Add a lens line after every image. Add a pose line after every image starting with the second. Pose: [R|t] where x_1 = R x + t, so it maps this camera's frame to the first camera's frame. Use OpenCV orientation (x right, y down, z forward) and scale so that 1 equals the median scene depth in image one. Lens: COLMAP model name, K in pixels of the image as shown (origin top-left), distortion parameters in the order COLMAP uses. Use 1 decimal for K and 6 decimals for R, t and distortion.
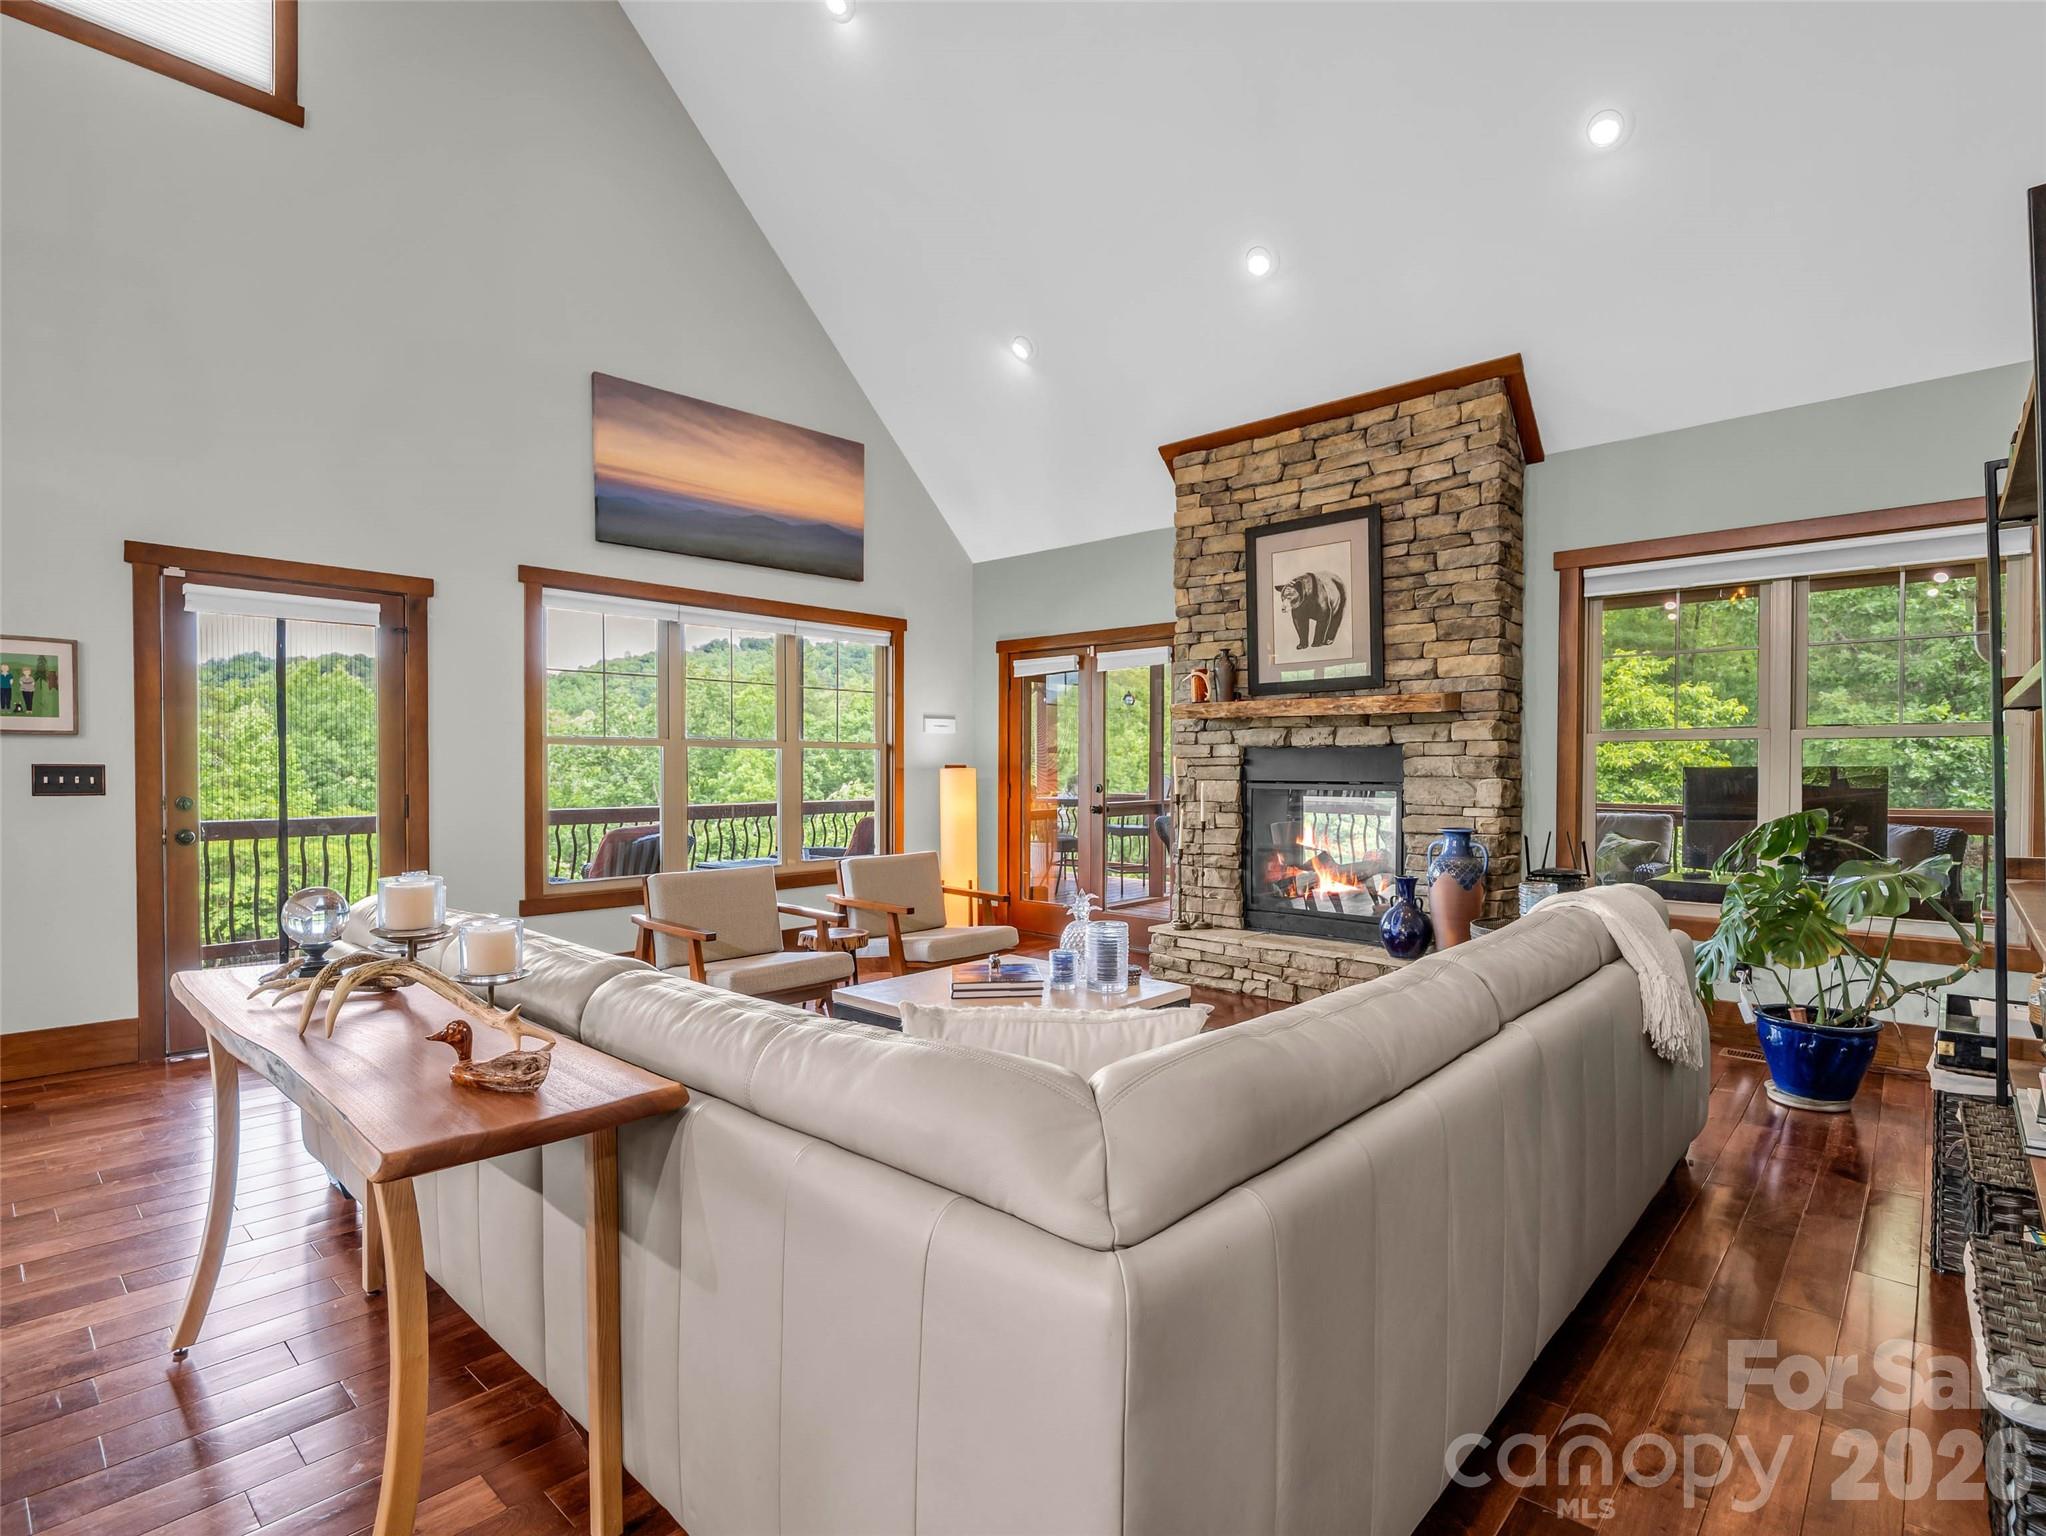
lens RADIAL K [[1004.8, 0, 1019.5], [0, 1004.8, 790.2], [0, 0, 1]] dist [-0.014068, -0.001354]
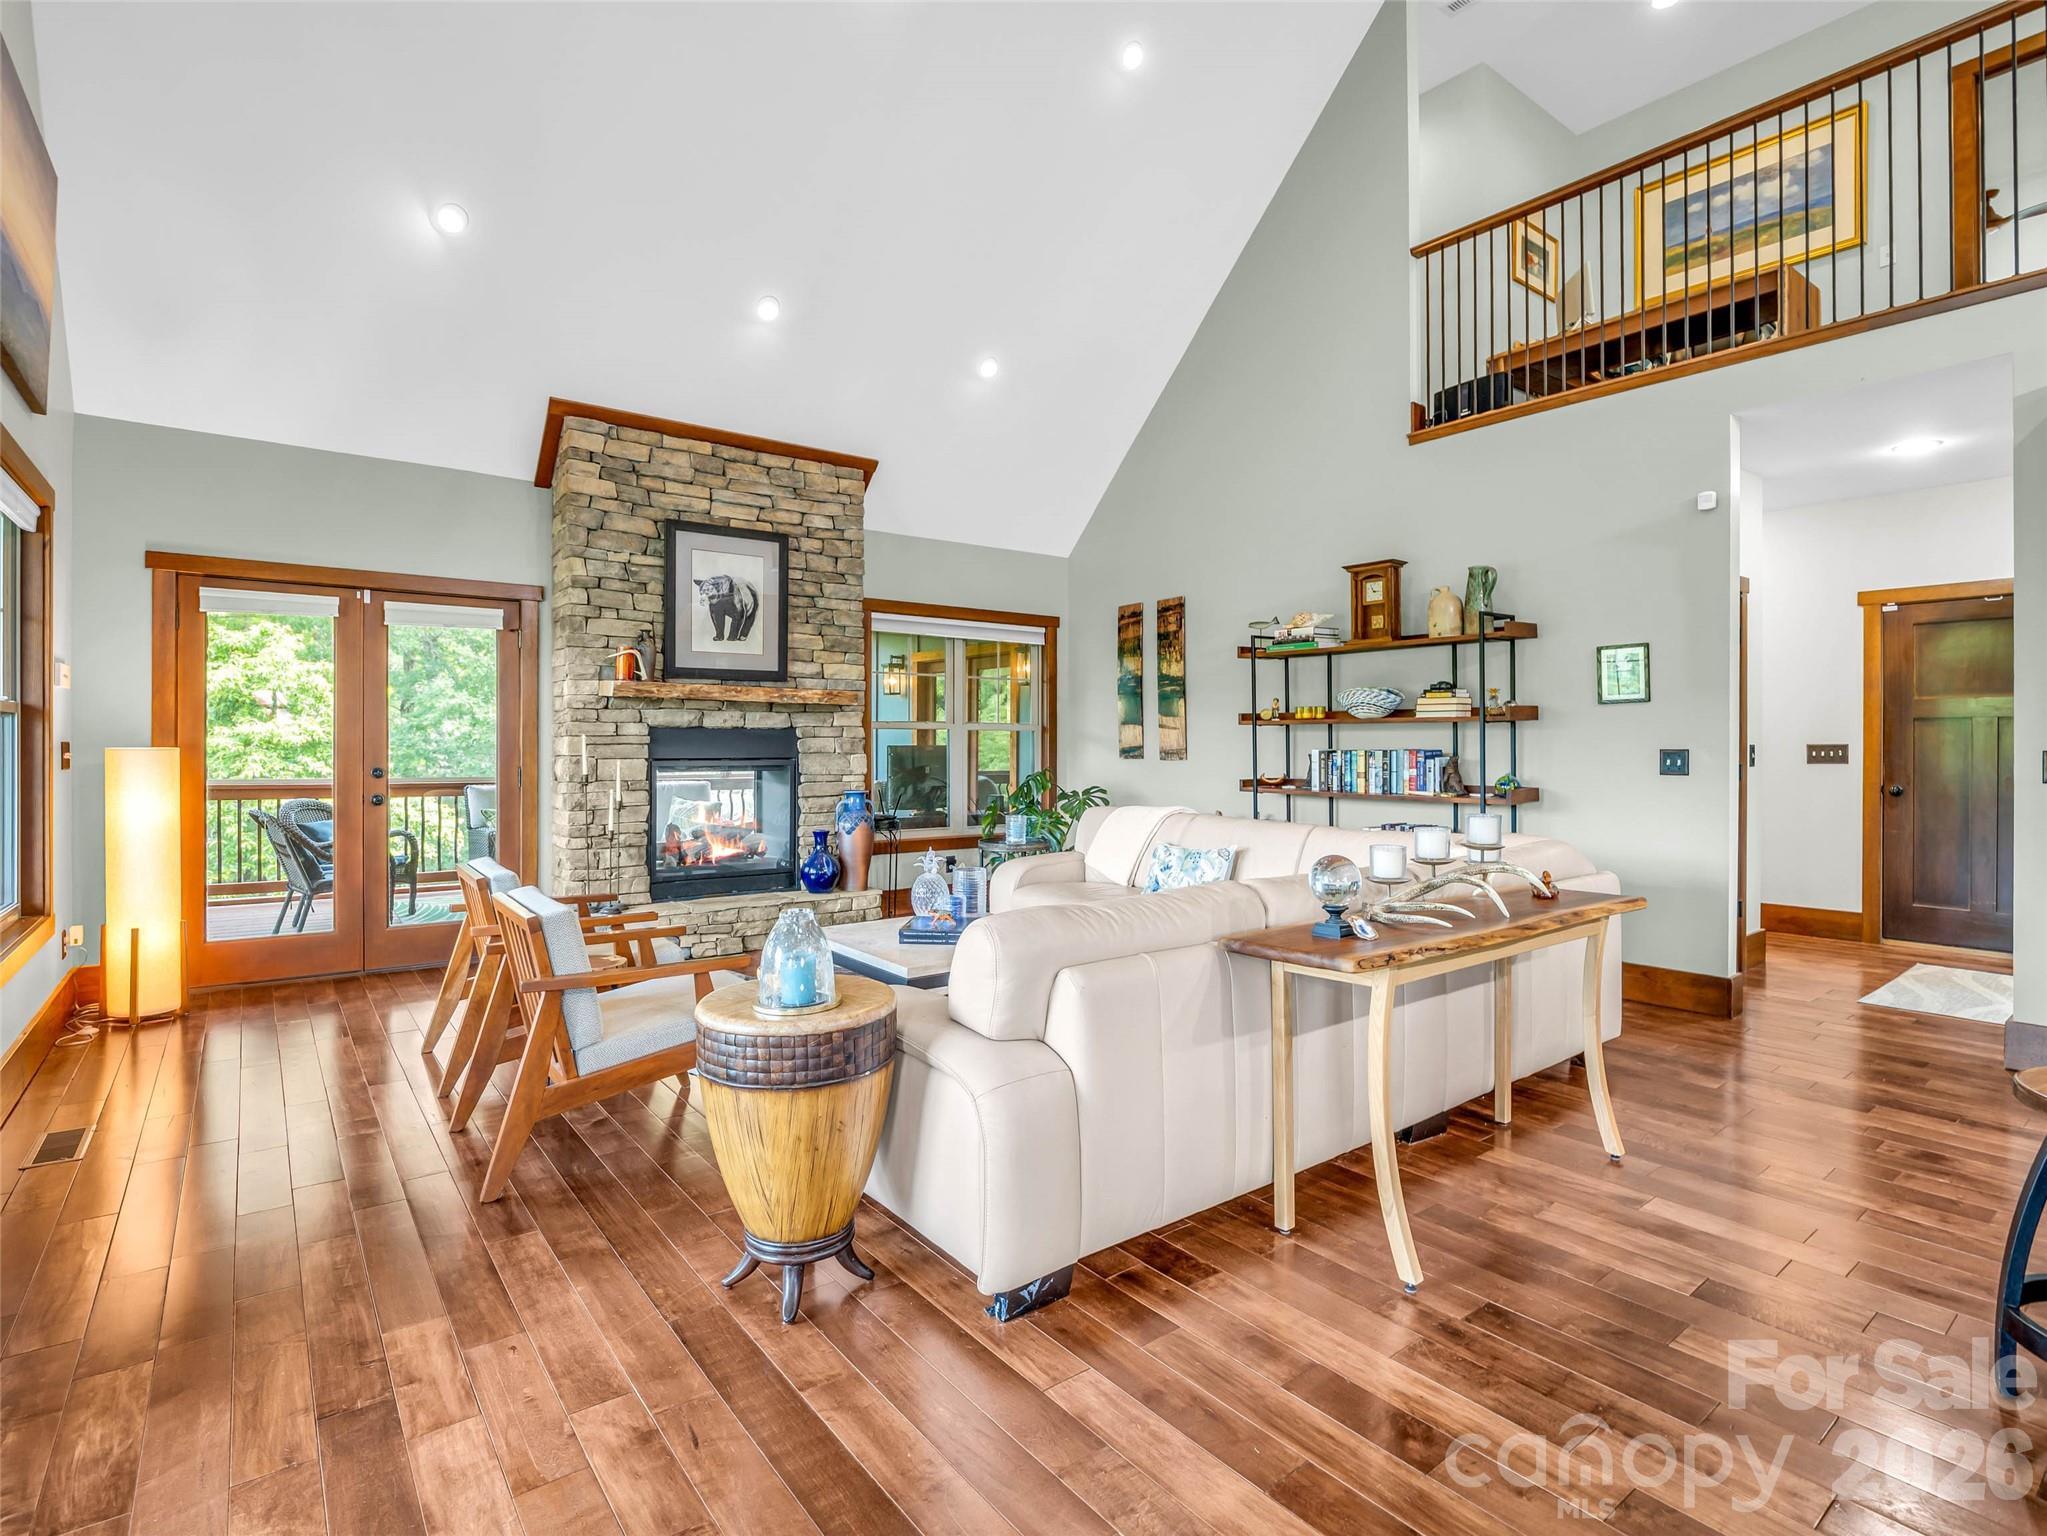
lens RADIAL K [[997.3, 0, 1035.7], [0, 997.3, 747.8], [0, 0, 1]] dist [-0.010128, -0.000351]
pose [[0.168300, -0.003219, 0.985730, -0.754298], [0.020669, 0.999786, -0.000264, -0.012854], [-0.985519, 0.020419, 0.168331, 0.457820]]
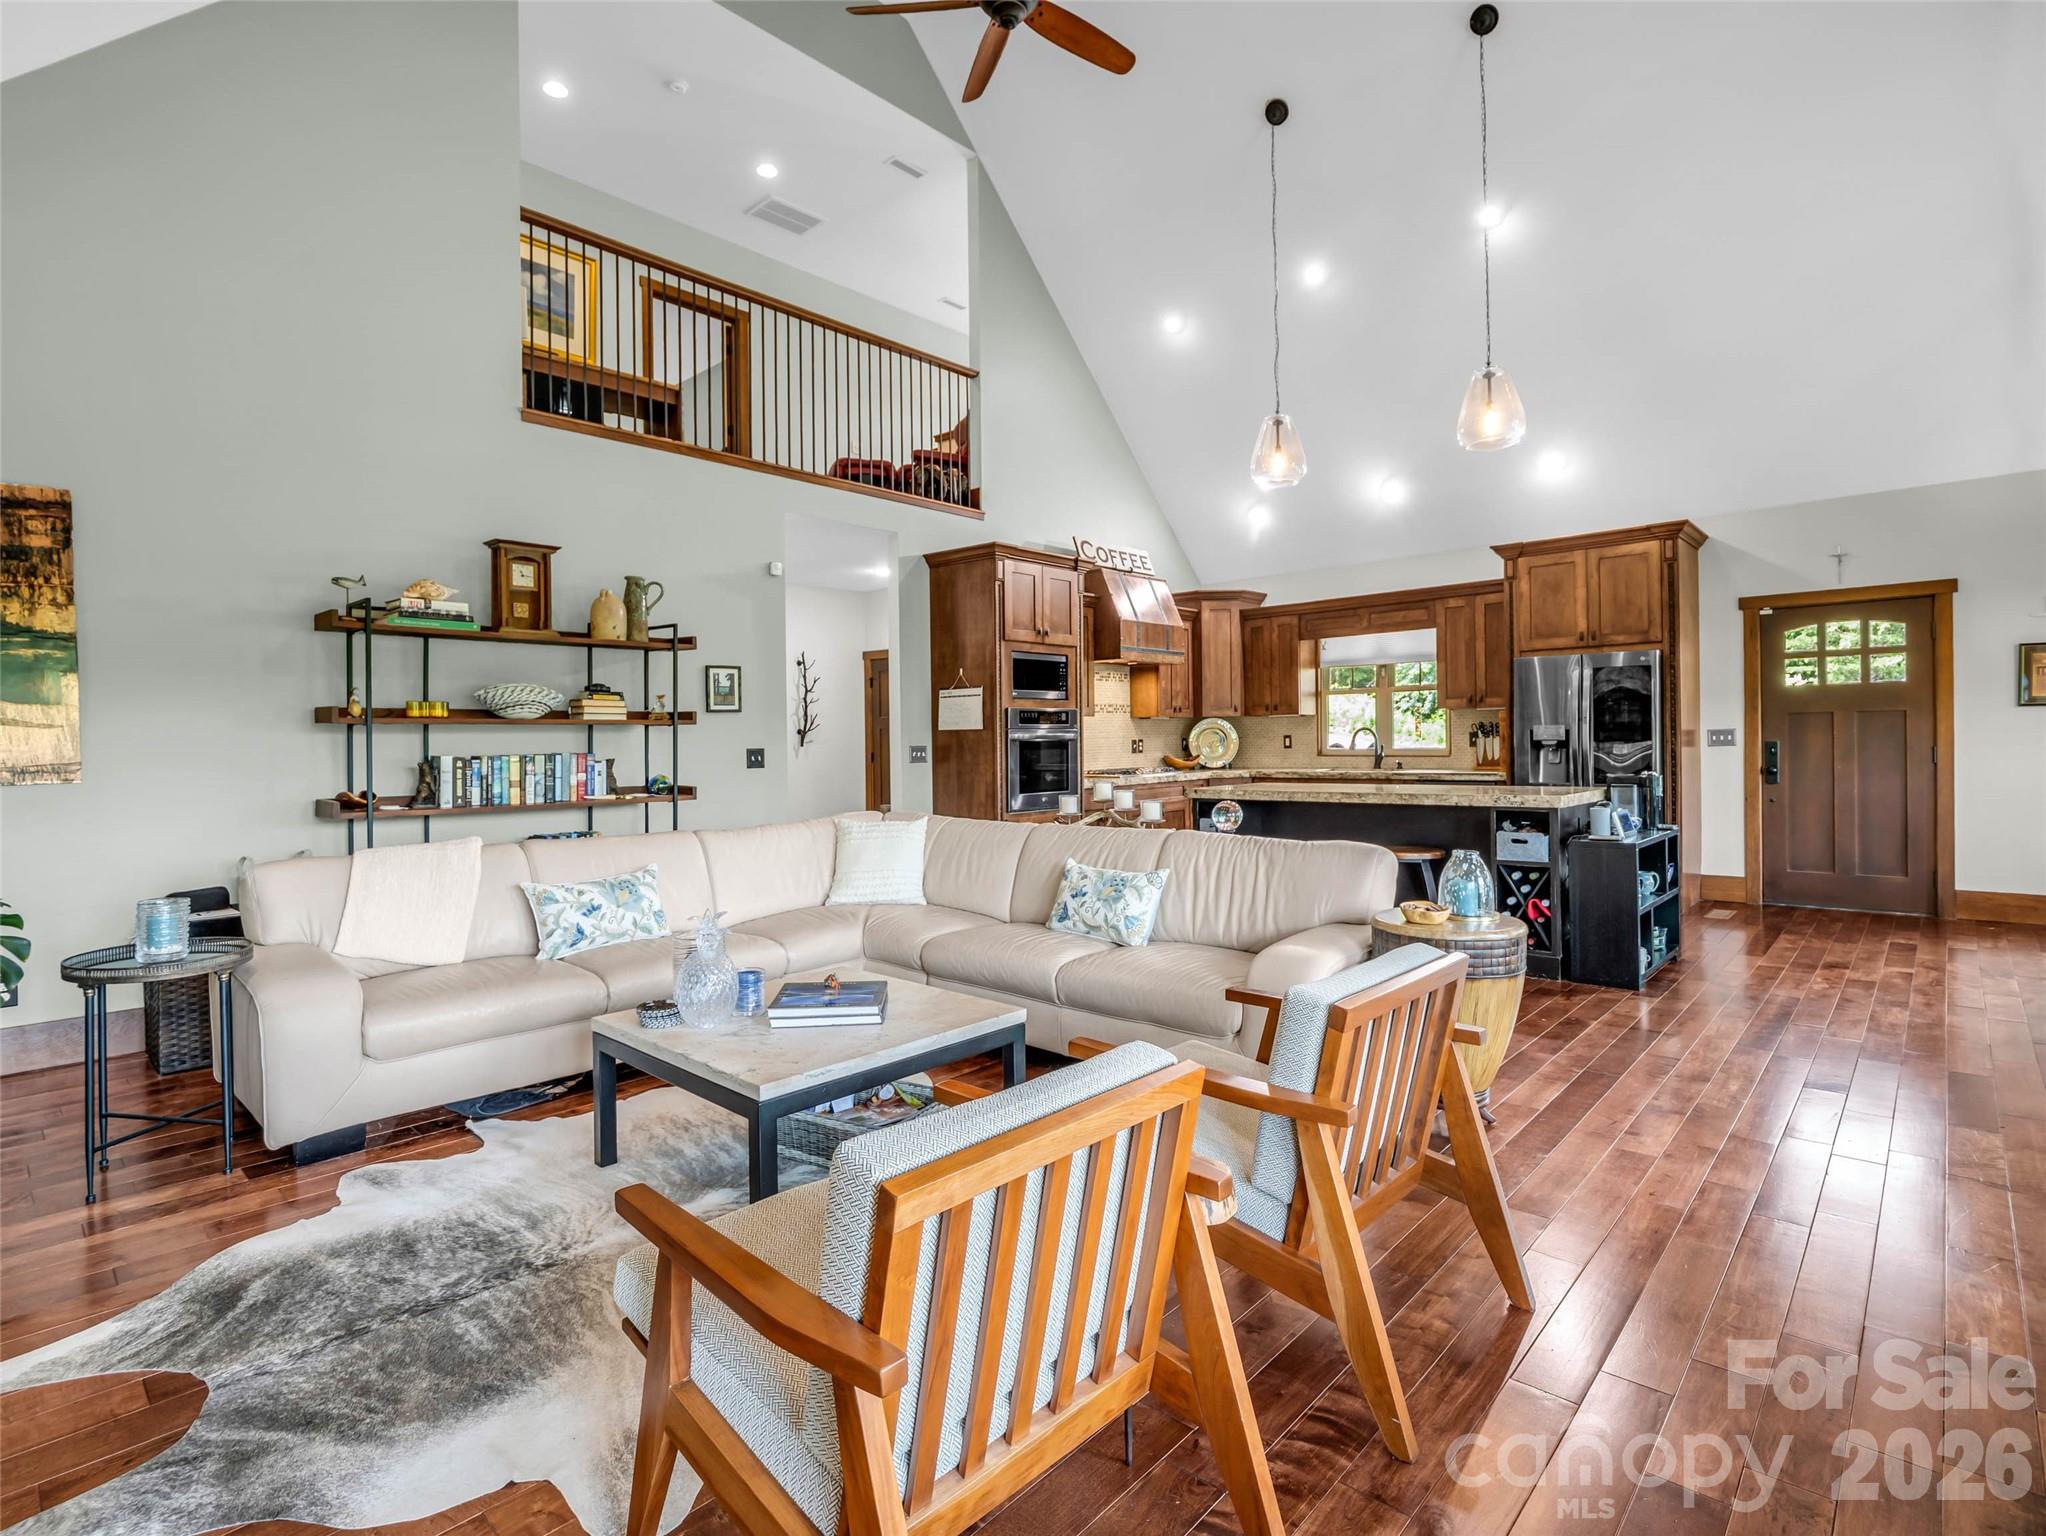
lens RADIAL K [[1005.0, 0, 1029.7], [0, 1005.0, 757.3], [0, 0, 1]] dist [-0.014469, -0.000465]
pose [[-0.999884, 0.015193, -0.000627, -0.129643], [0.015160, 0.999208, 0.036799, -0.028284], [0.001185, 0.036786, -0.999322, 1.220246]]
